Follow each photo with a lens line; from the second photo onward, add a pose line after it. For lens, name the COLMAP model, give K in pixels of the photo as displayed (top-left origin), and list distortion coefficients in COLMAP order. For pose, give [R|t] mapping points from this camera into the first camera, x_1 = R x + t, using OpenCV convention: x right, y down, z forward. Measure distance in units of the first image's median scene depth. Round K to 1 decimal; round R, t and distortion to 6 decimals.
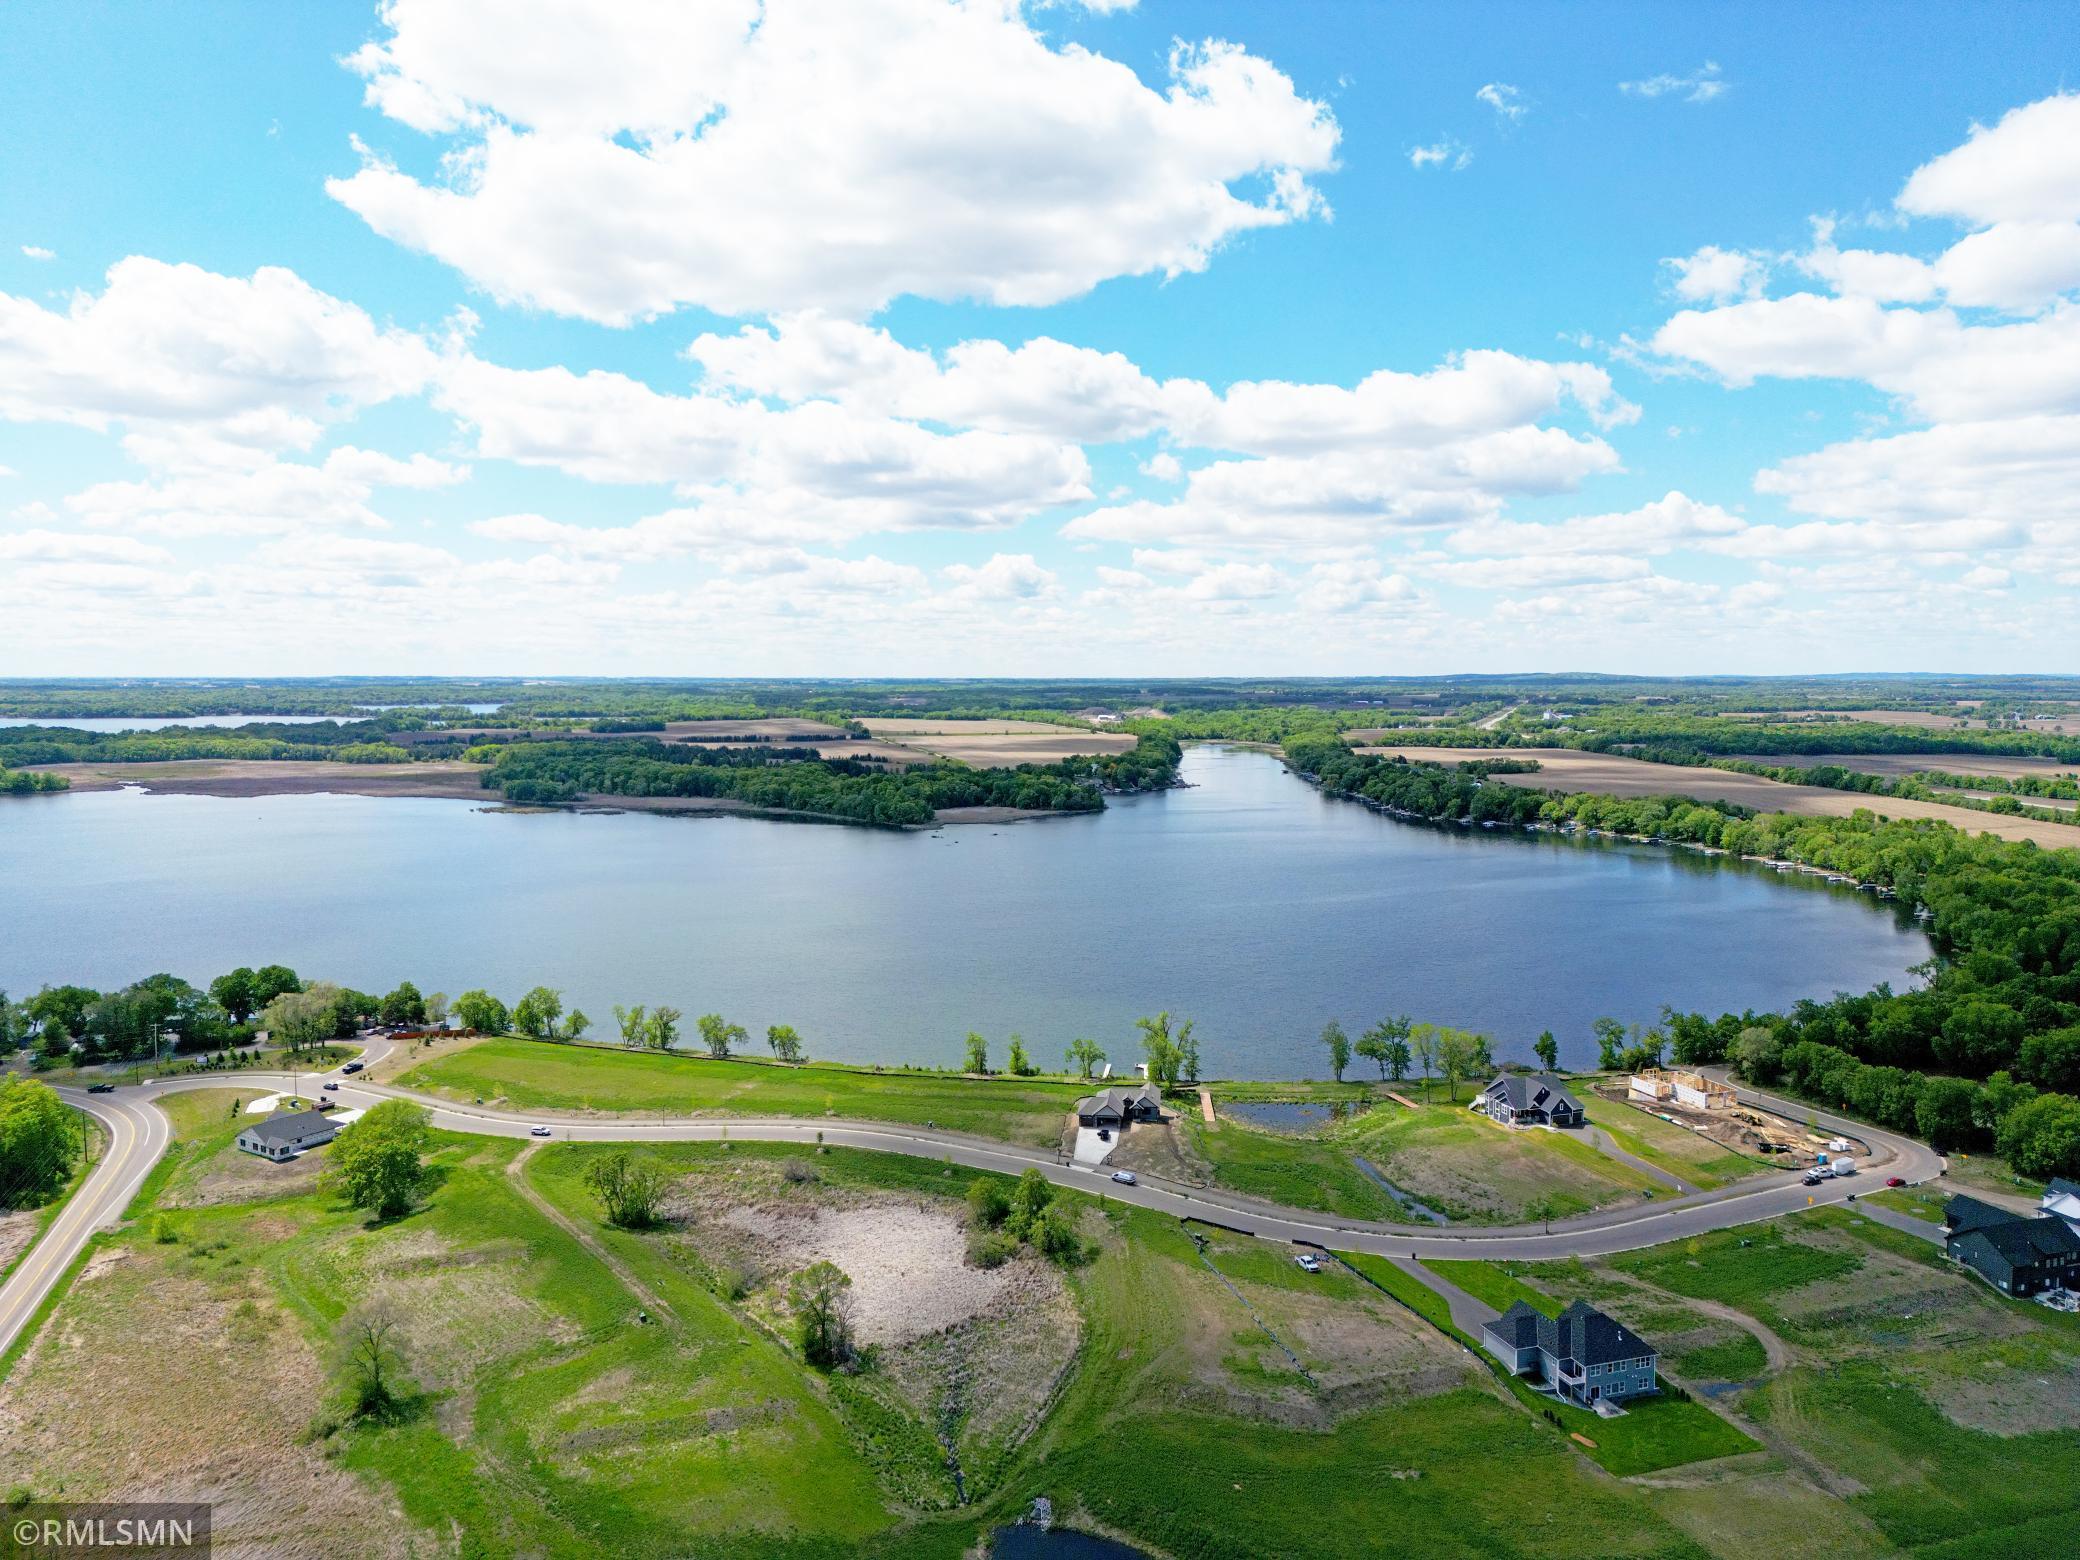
lens RADIAL K [[1449.7, 0, 1040.0], [0, 1449.7, 780.0], [0, 0, 1]] dist [0.085113, -0.079702]
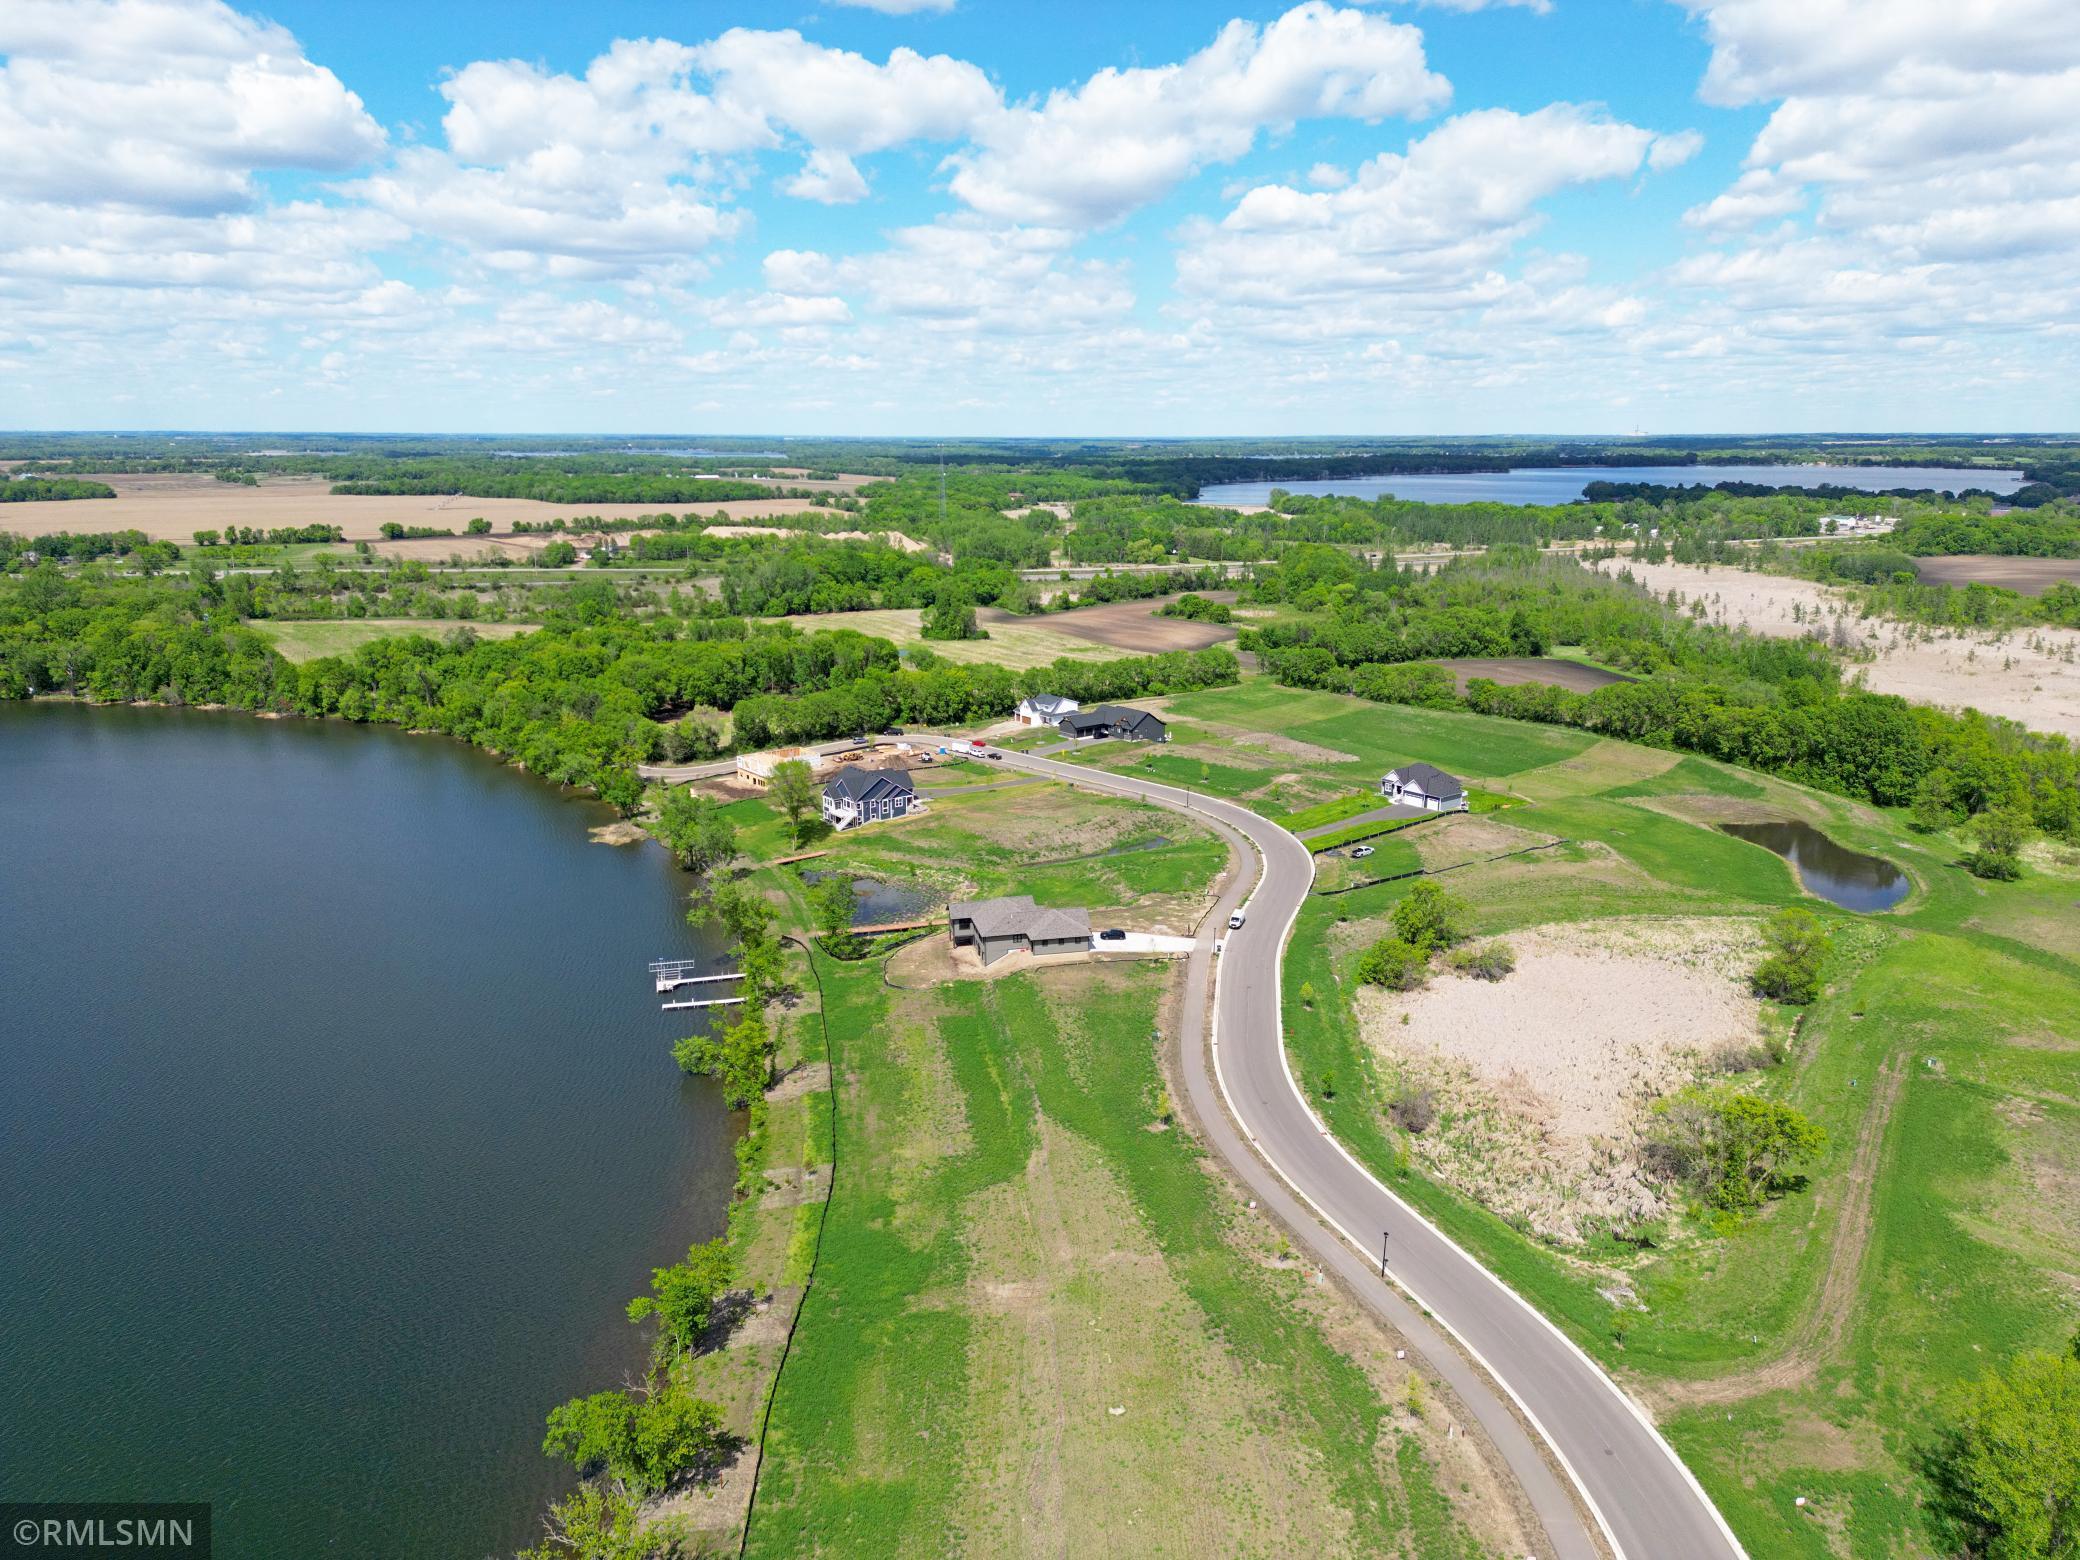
lens RADIAL K [[1449.7, 0, 1040.0], [0, 1449.7, 780.0], [0, 0, 1]] dist [0.085113, -0.079702]
pose [[-0.326094, -0.221634, 0.918989, -0.210772], [0.069879, 0.963817, 0.257241, -0.010537], [-0.942751, 0.148103, -0.298807, 0.426268]]
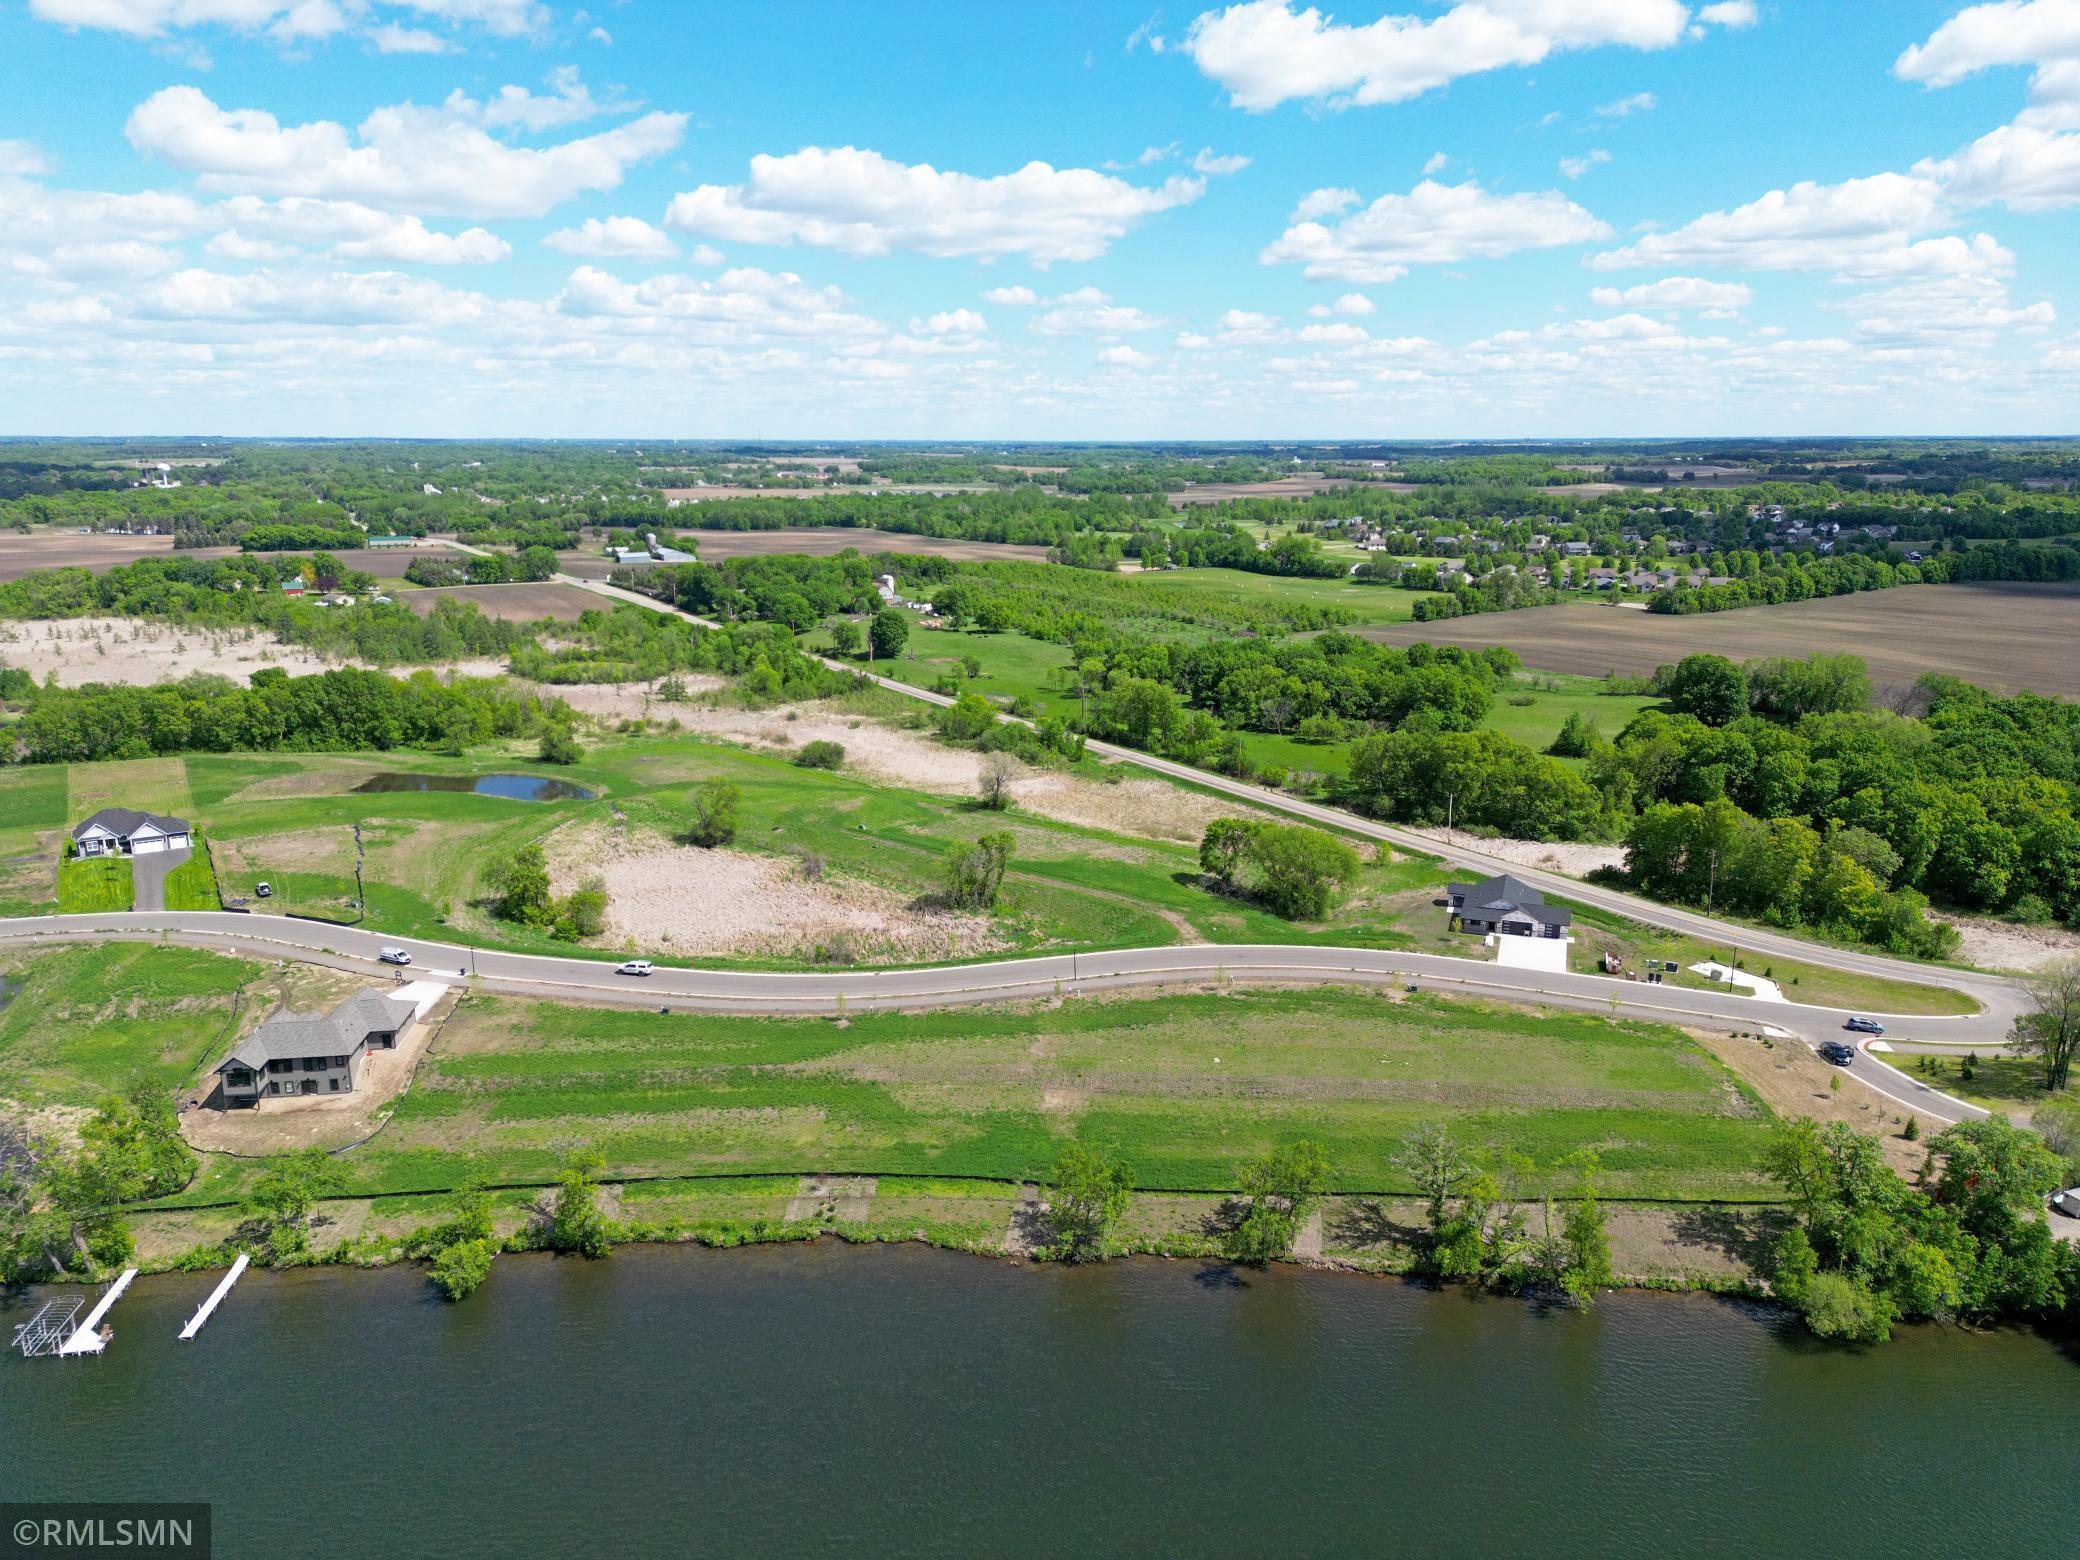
lens RADIAL K [[1449.7, 0, 1040.0], [0, 1449.7, 780.0], [0, 0, 1]] dist [0.085113, -0.079702]
pose [[-0.974396, 0.052597, -0.218599, -0.035143], [-0.016248, 0.953238, 0.301784, -0.018873], [0.224250, 0.297609, -0.927977, 0.560759]]
